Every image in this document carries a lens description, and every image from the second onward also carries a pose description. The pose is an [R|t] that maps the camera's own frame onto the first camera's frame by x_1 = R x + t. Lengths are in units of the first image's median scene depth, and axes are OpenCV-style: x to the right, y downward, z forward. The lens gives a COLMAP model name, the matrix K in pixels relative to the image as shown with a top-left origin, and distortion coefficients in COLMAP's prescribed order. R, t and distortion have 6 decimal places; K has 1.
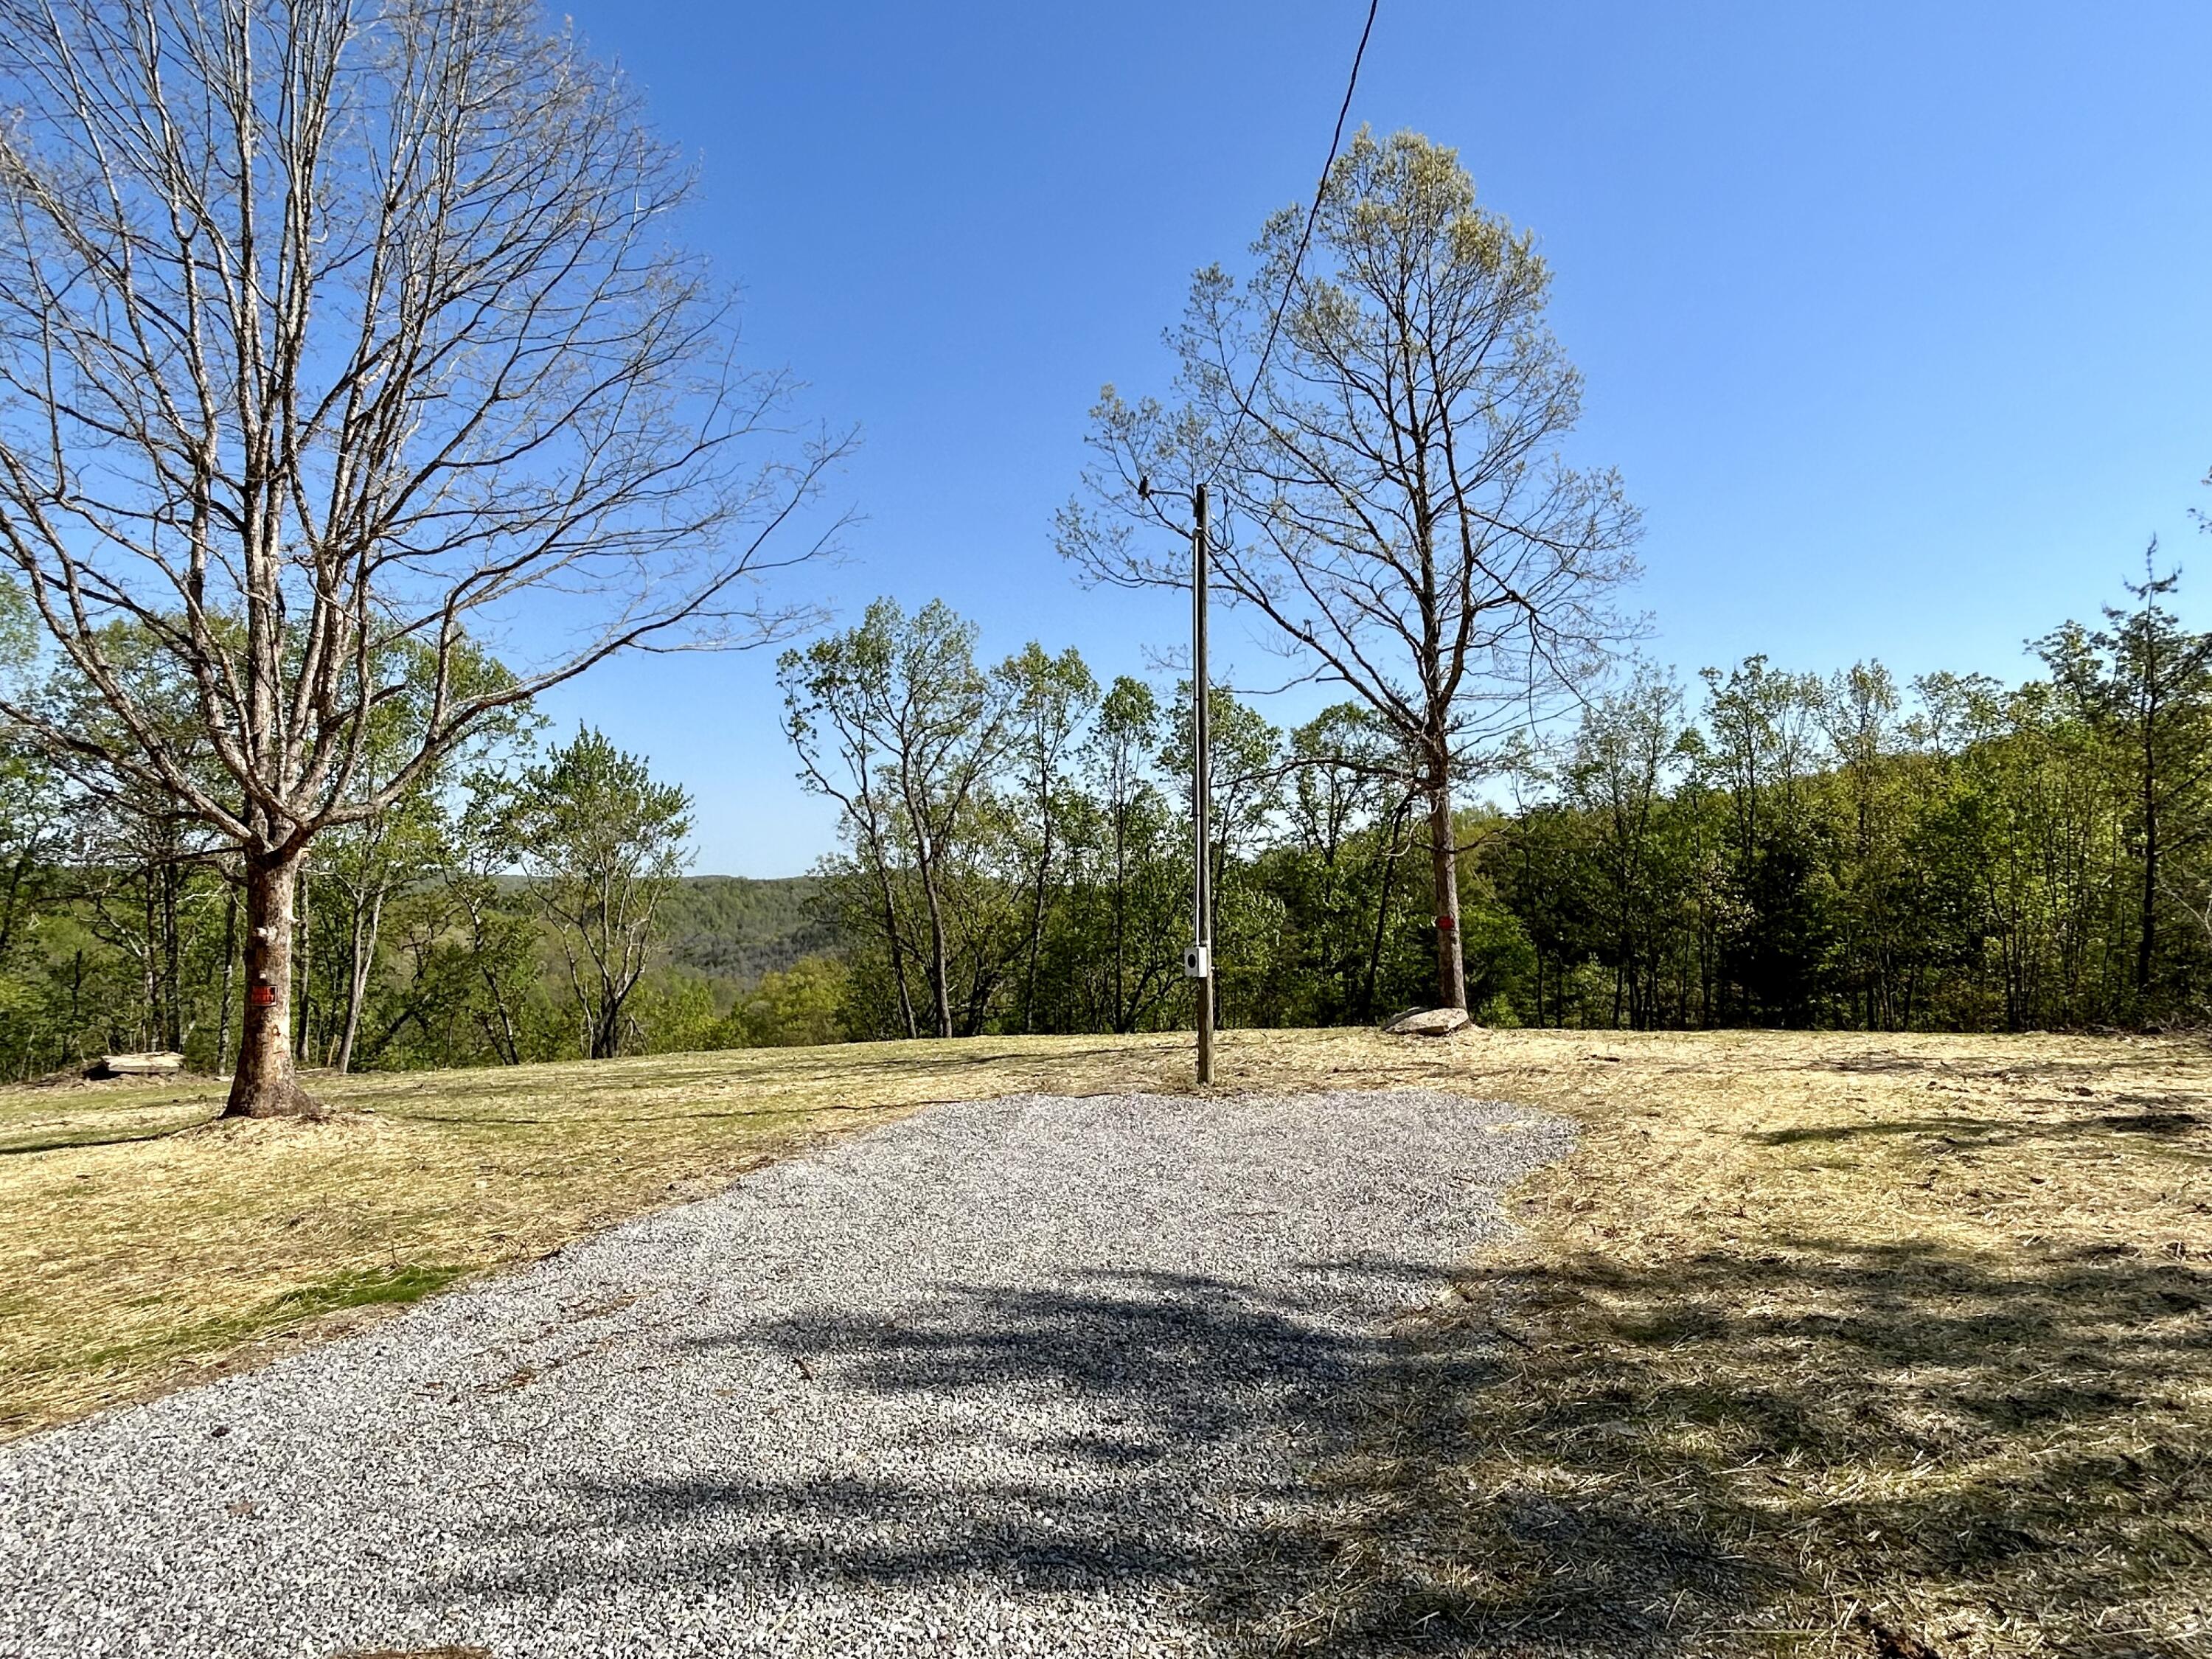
lens RADIAL K [[1297.0, 0, 1106.0], [0, 1297.0, 829.5], [0, 0, 1]] dist [0.002037, 0.004565]
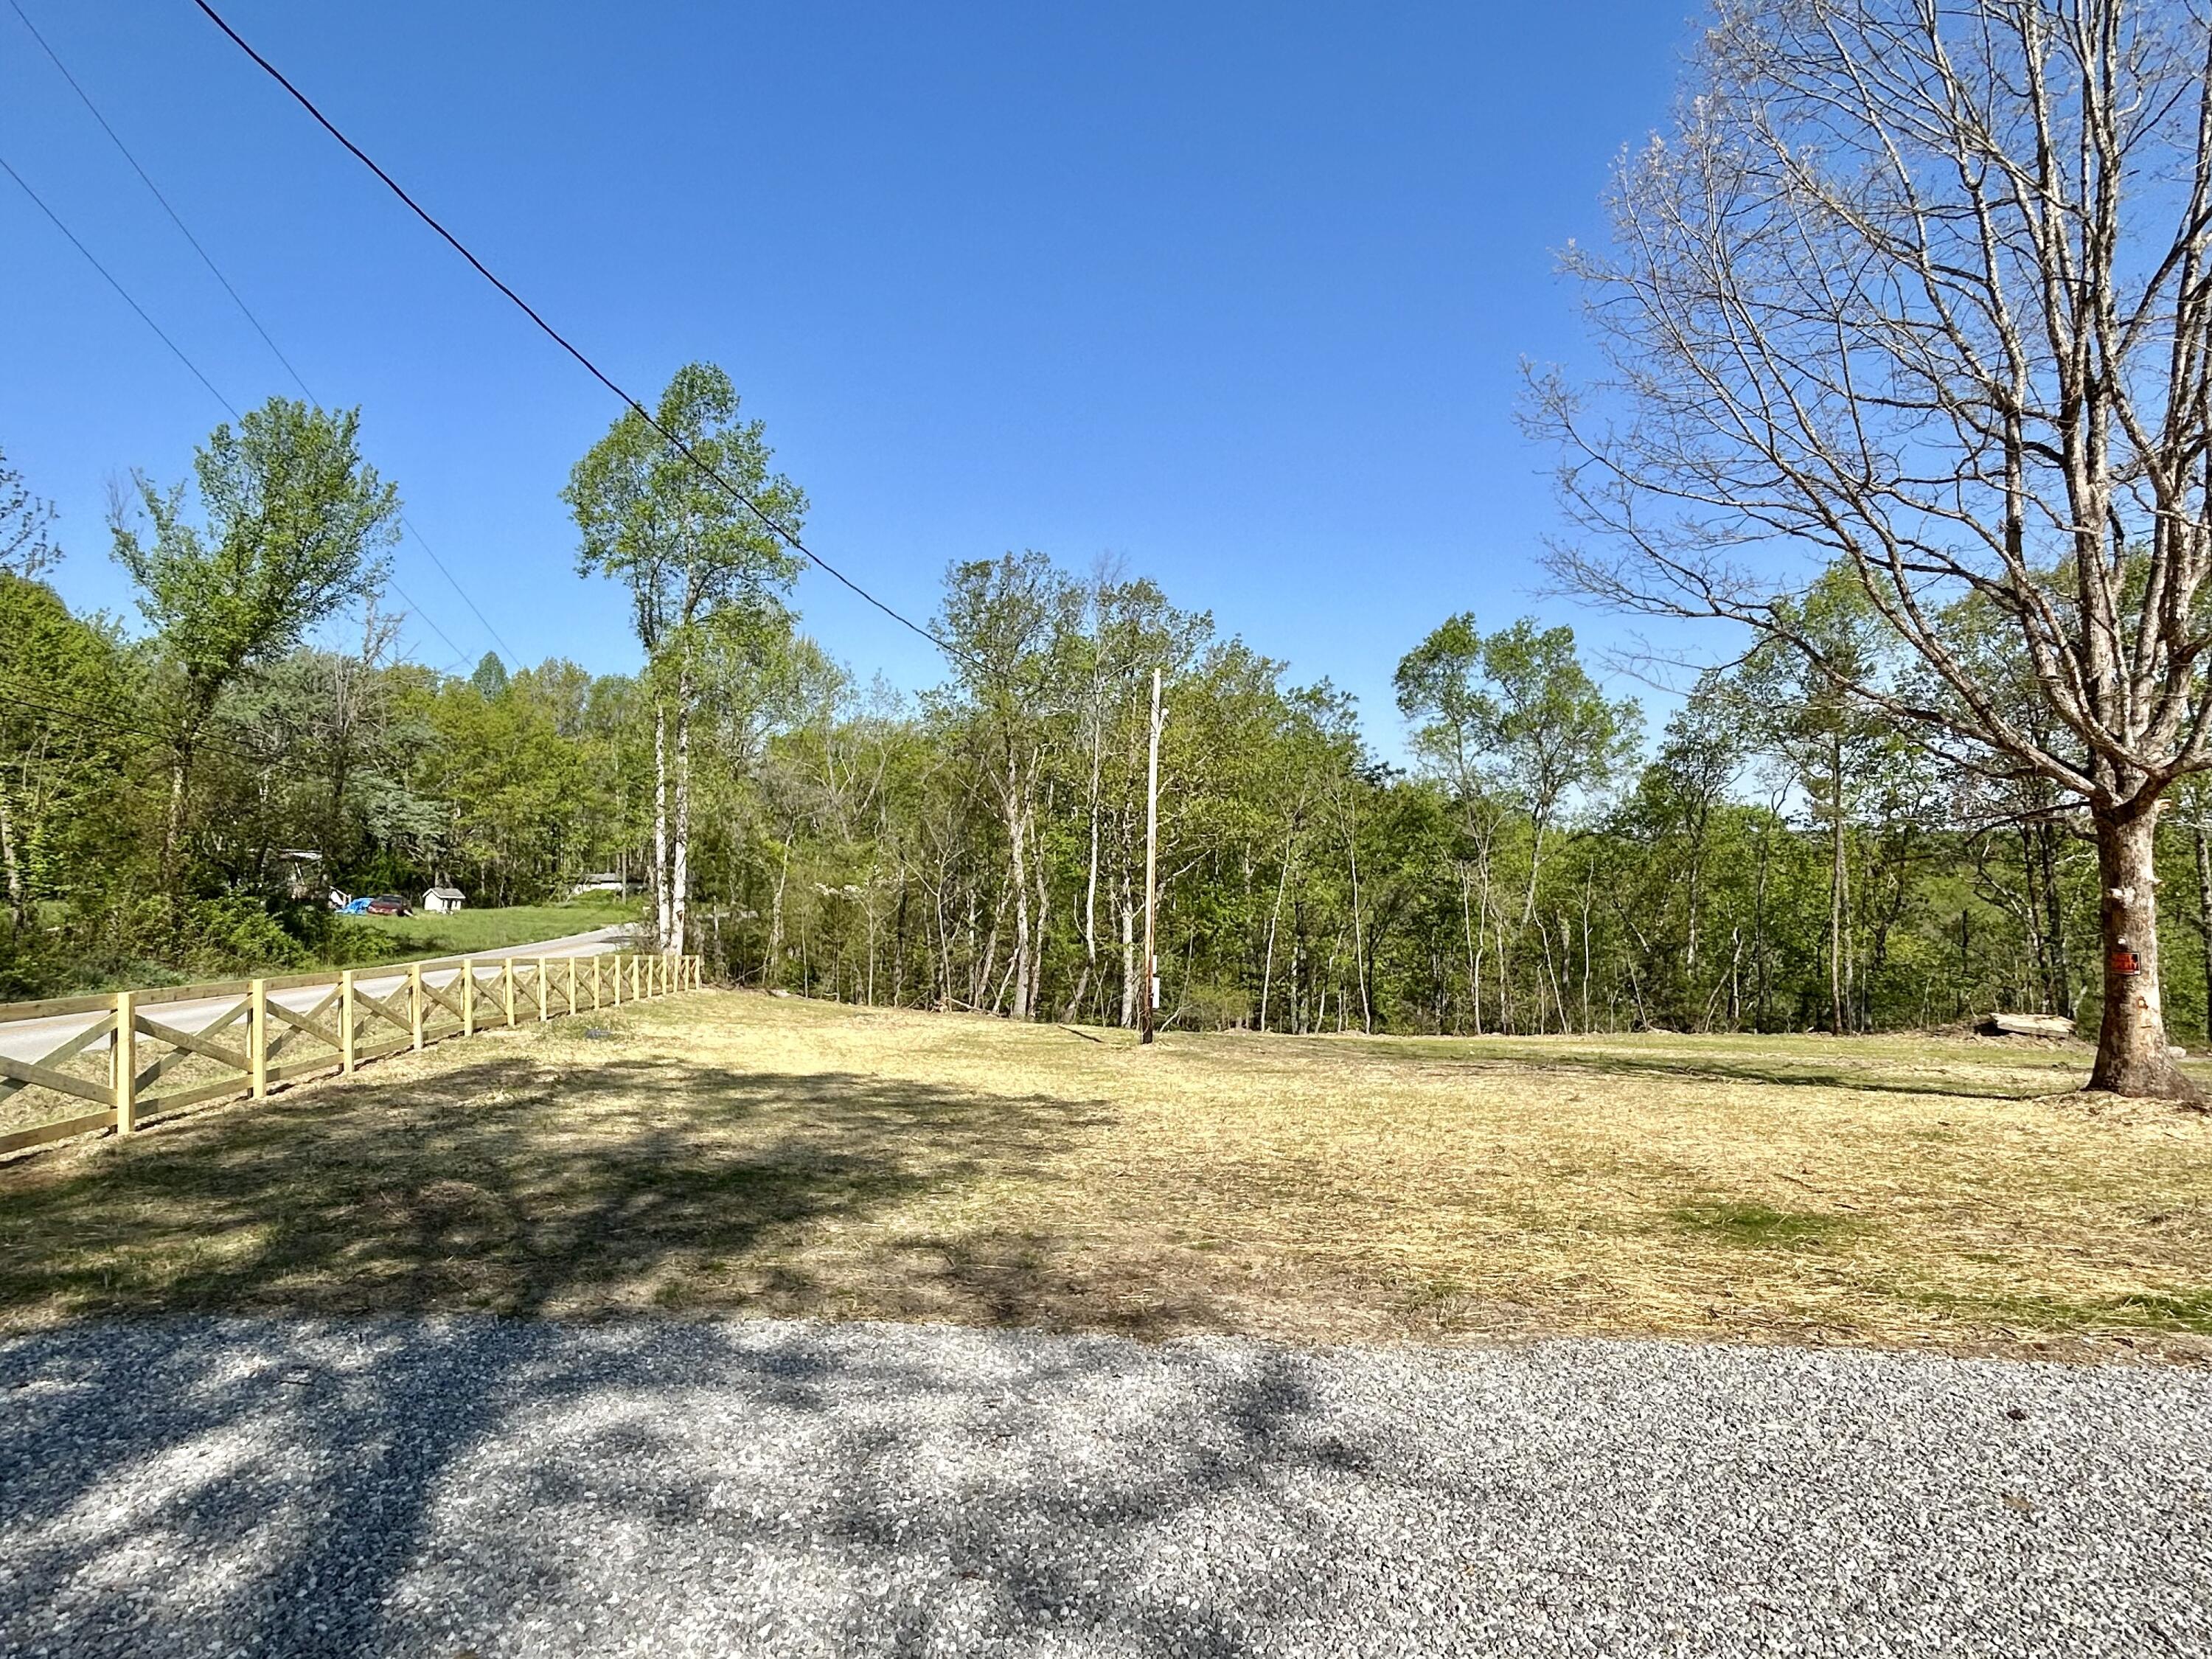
lens RADIAL K [[1297.0, 0, 1106.0], [0, 1297.0, 829.5], [0, 0, 1]] dist [0.002037, 0.004565]
pose [[0.285799, -0.034604, -0.957665, 0.025580], [0.059856, 0.998041, -0.018200, 0.008458], [0.956418, -0.052120, 0.287310, 0.060499]]
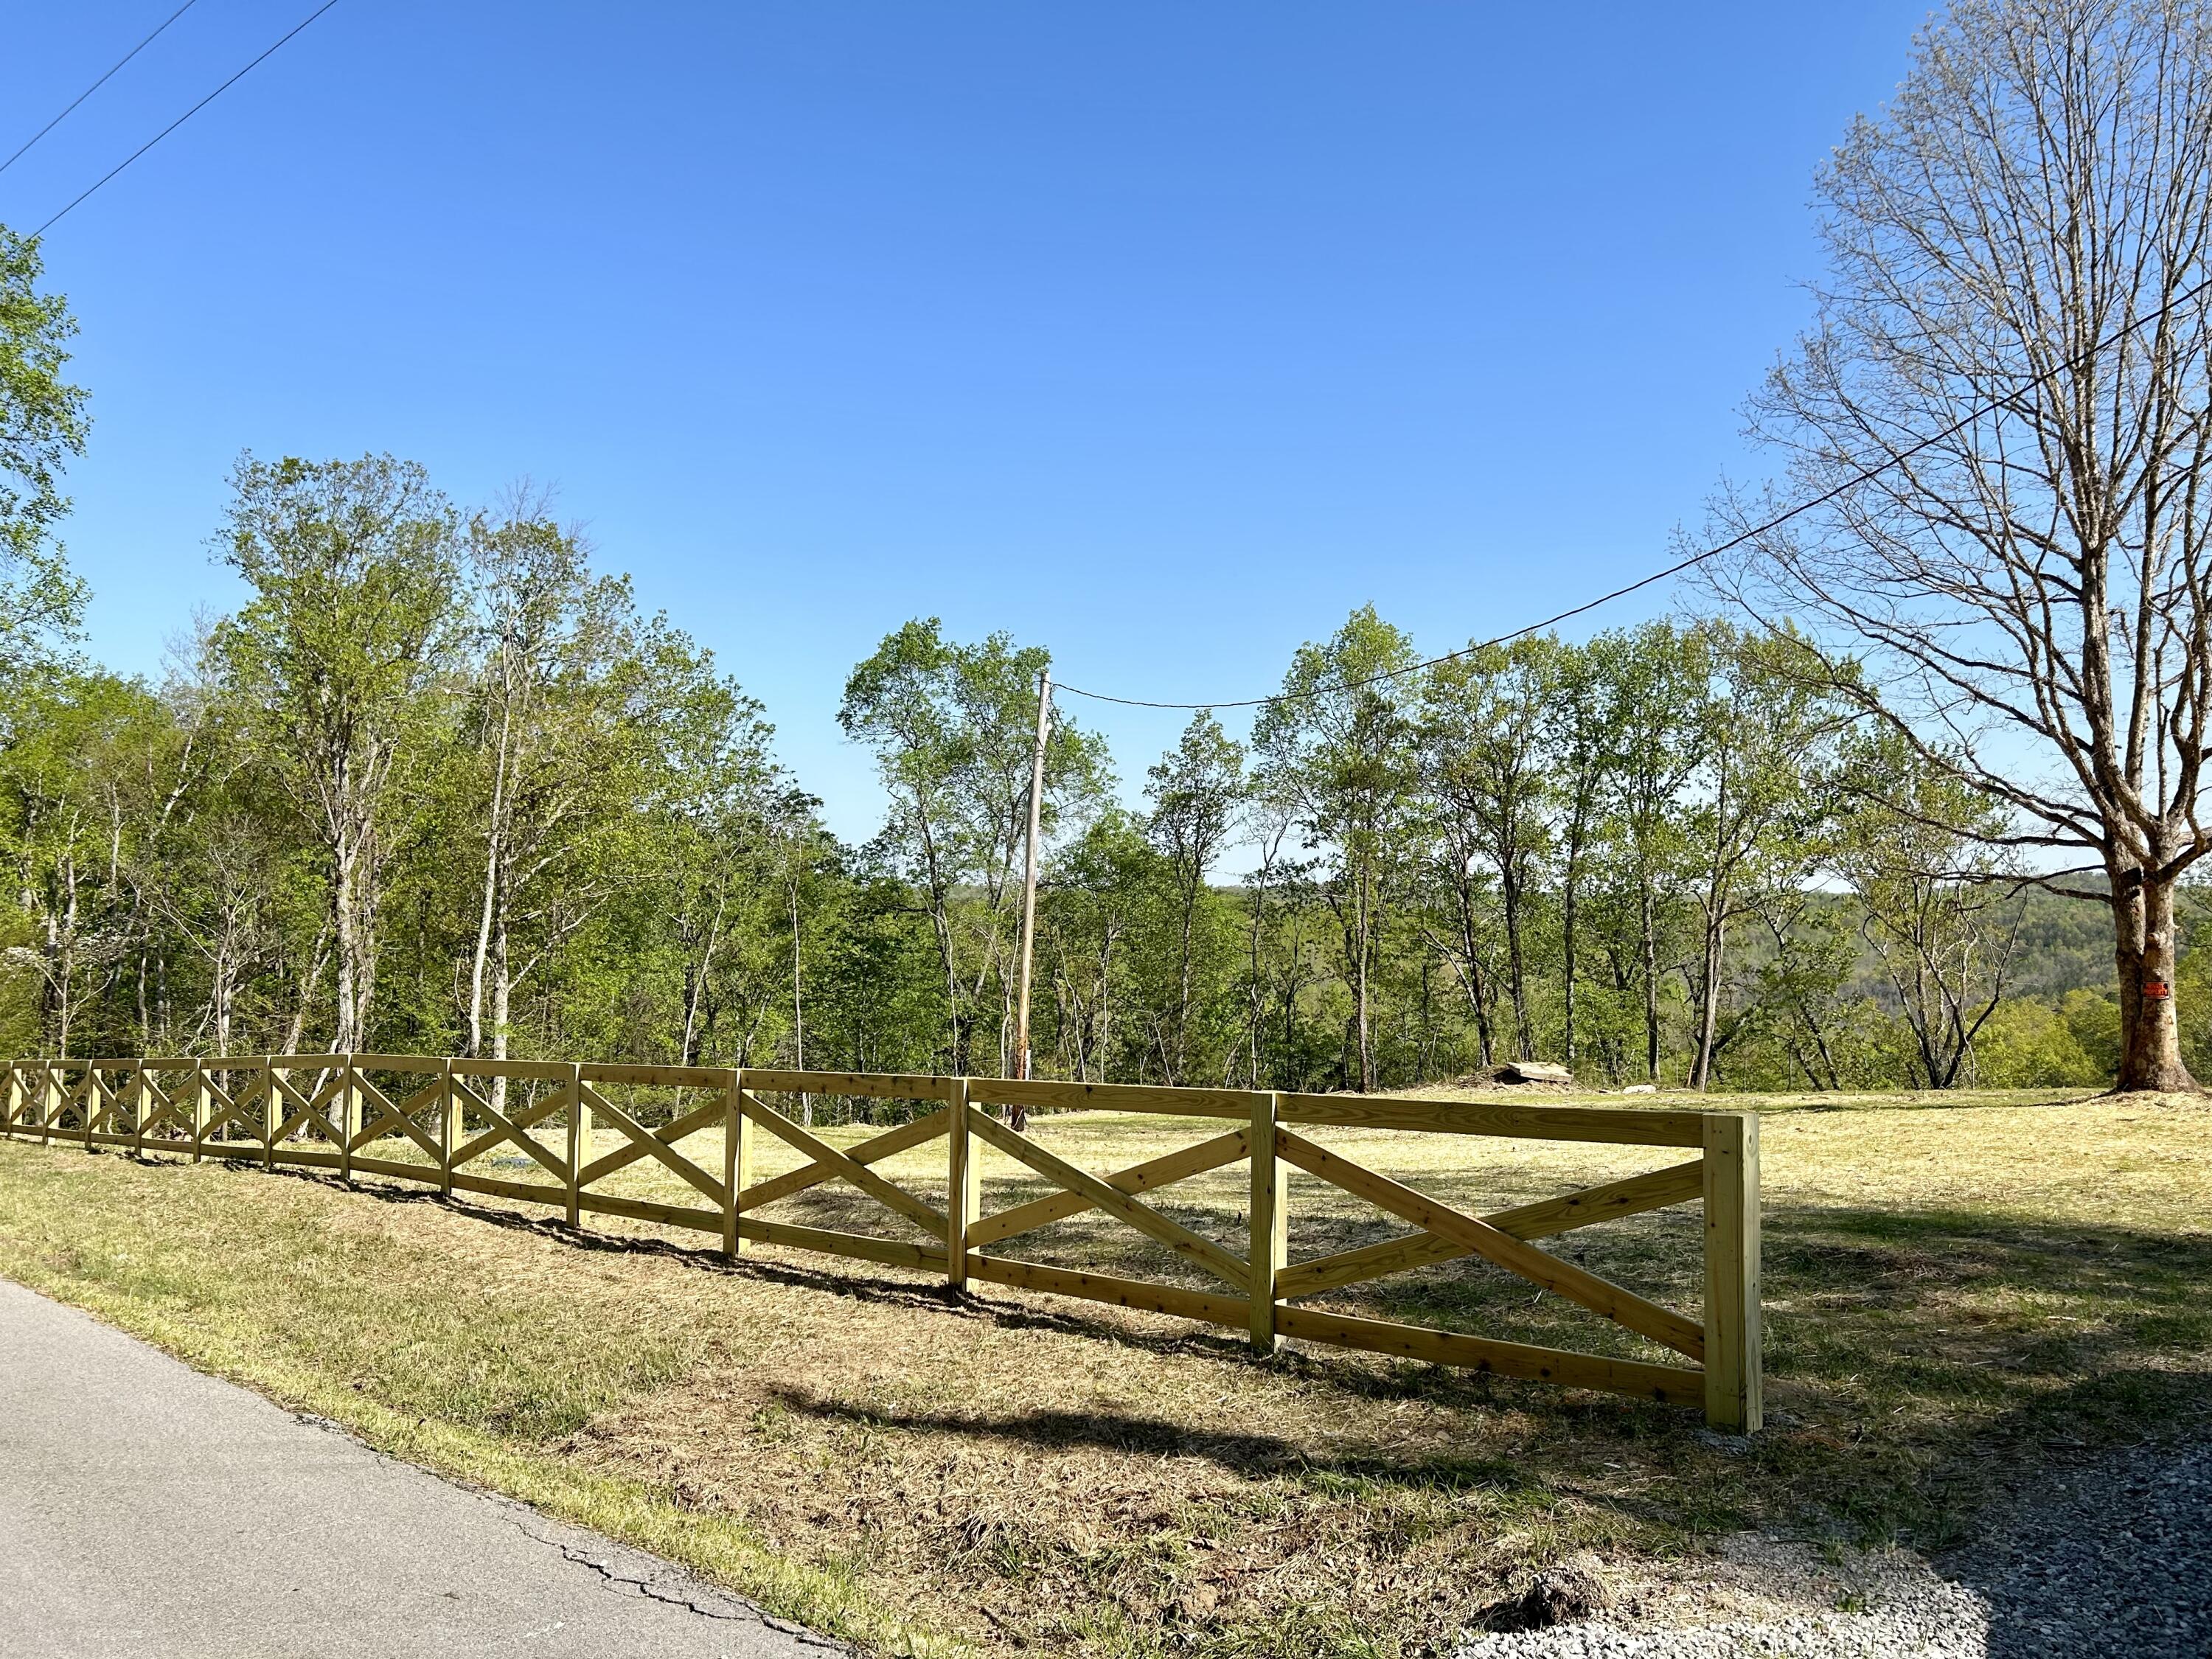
lens RADIAL K [[1663.3, 0, 1106.0], [0, 1663.3, 829.5], [0, 0, 1]] dist [-0.001849, -0.001265]
pose [[0.787553, -0.040843, -0.614892, -0.478785], [0.039718, 0.999091, -0.015492, -0.033485], [0.614966, -0.012222, 0.788459, -0.799124]]
